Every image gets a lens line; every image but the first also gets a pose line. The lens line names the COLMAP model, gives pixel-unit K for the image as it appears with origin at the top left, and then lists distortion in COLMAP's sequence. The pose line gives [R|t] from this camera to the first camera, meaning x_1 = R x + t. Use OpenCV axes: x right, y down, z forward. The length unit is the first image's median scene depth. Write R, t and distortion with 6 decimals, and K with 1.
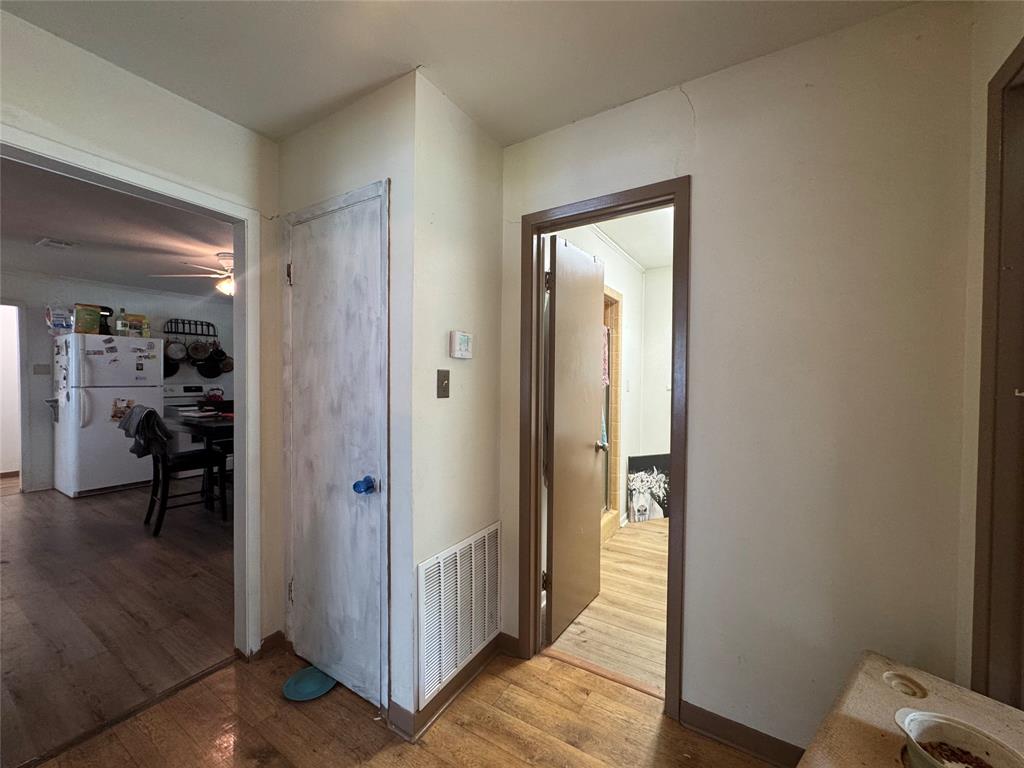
lens RADIAL K [[409.4, 0, 512.9], [0, 409.4, 383.4], [0, 0, 1]] dist [-0.002658, 0.000246]
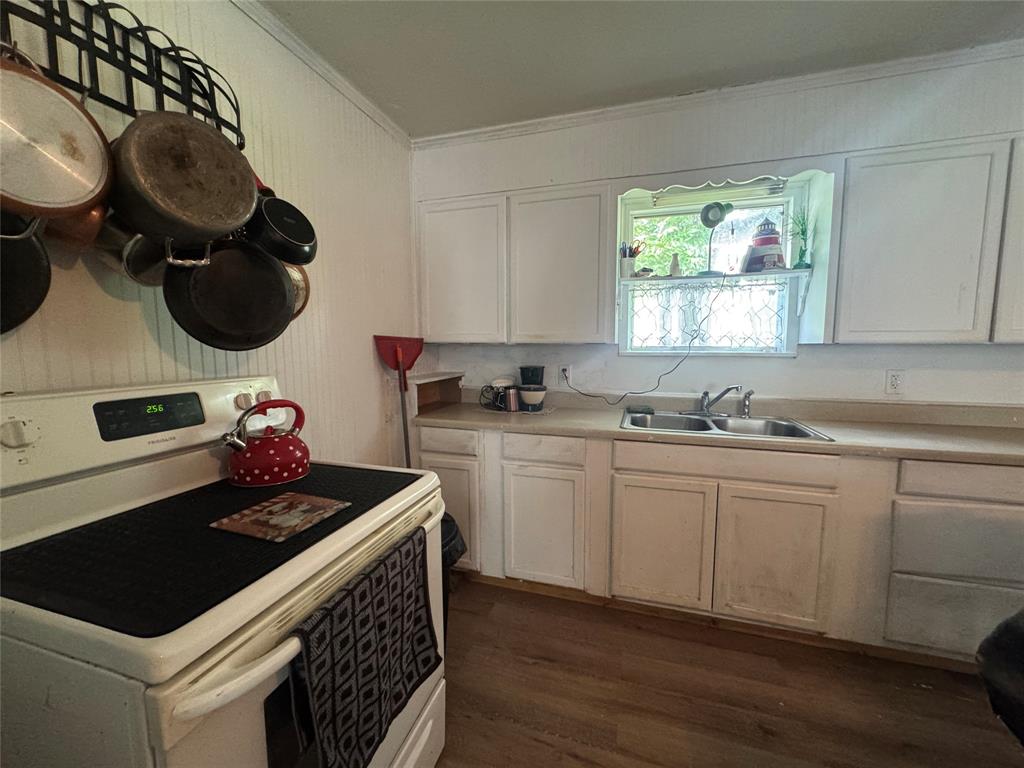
lens RADIAL K [[409.4, 0, 512.9], [0, 409.4, 383.4], [0, 0, 1]] dist [-0.002658, 0.000246]
pose [[0.967913, -0.036004, 0.248693, -0.858121], [0.017081, 0.996820, 0.077834, -0.012545], [-0.250704, -0.071089, 0.965450, 1.007044]]
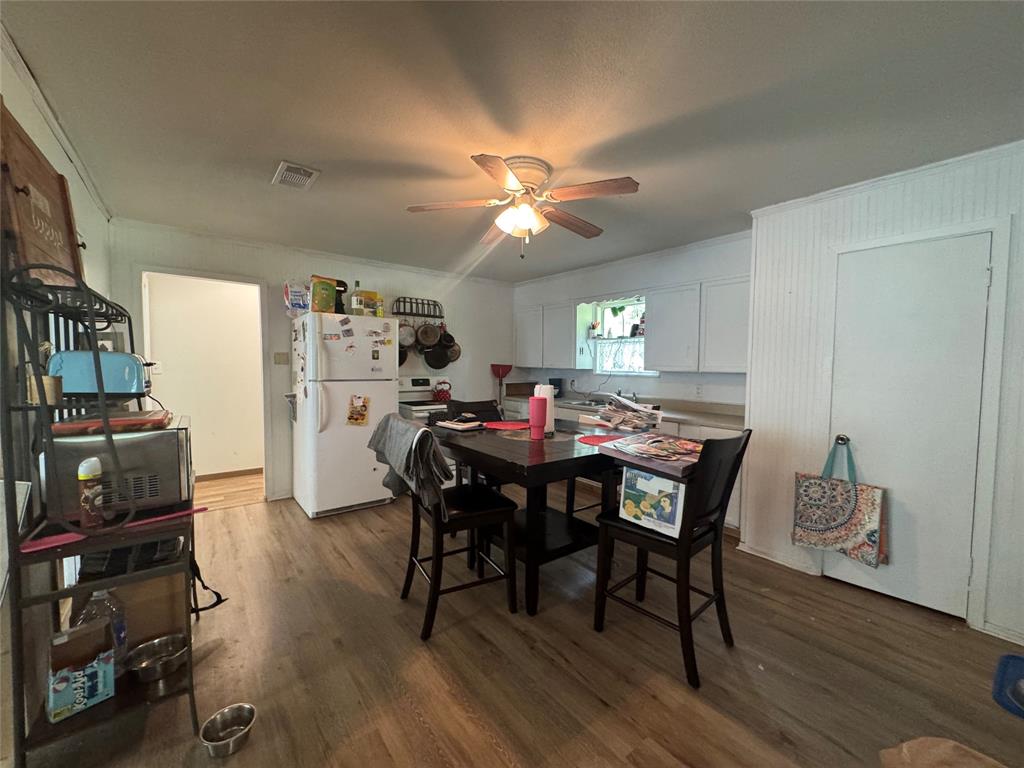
lens RADIAL K [[408.8, 0, 510.0], [0, 408.8, 384.7], [0, 0, 1]] dist [-0.002663, -0.000003]
pose [[0.938451, 0.017956, -0.344946, -0.419827], [-0.007797, 0.999495, 0.030817, -0.010091], [0.345325, -0.026231, 0.938116, 0.371208]]
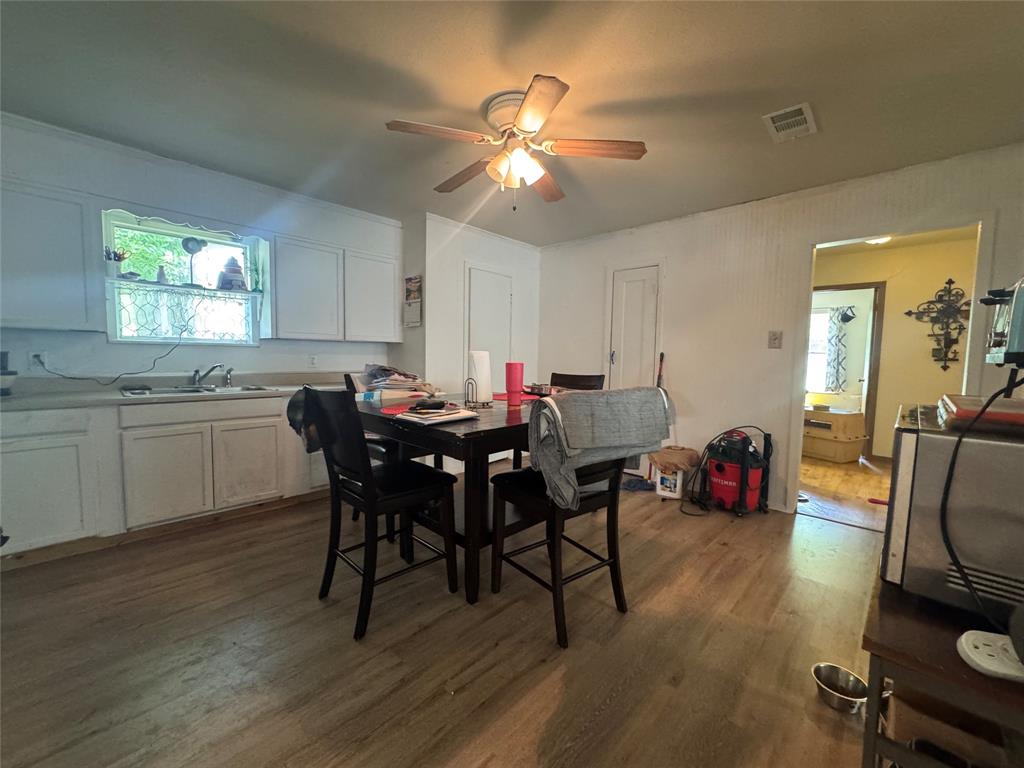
lens RADIAL K [[409.4, 0, 512.9], [0, 409.4, 383.4], [0, 0, 1]] dist [-0.002658, 0.000246]
pose [[0.205494, -0.077664, 0.975572, -1.067058], [0.000772, 0.996859, 0.079196, 0.007377], [-0.978658, -0.015521, 0.204908, 0.770202]]
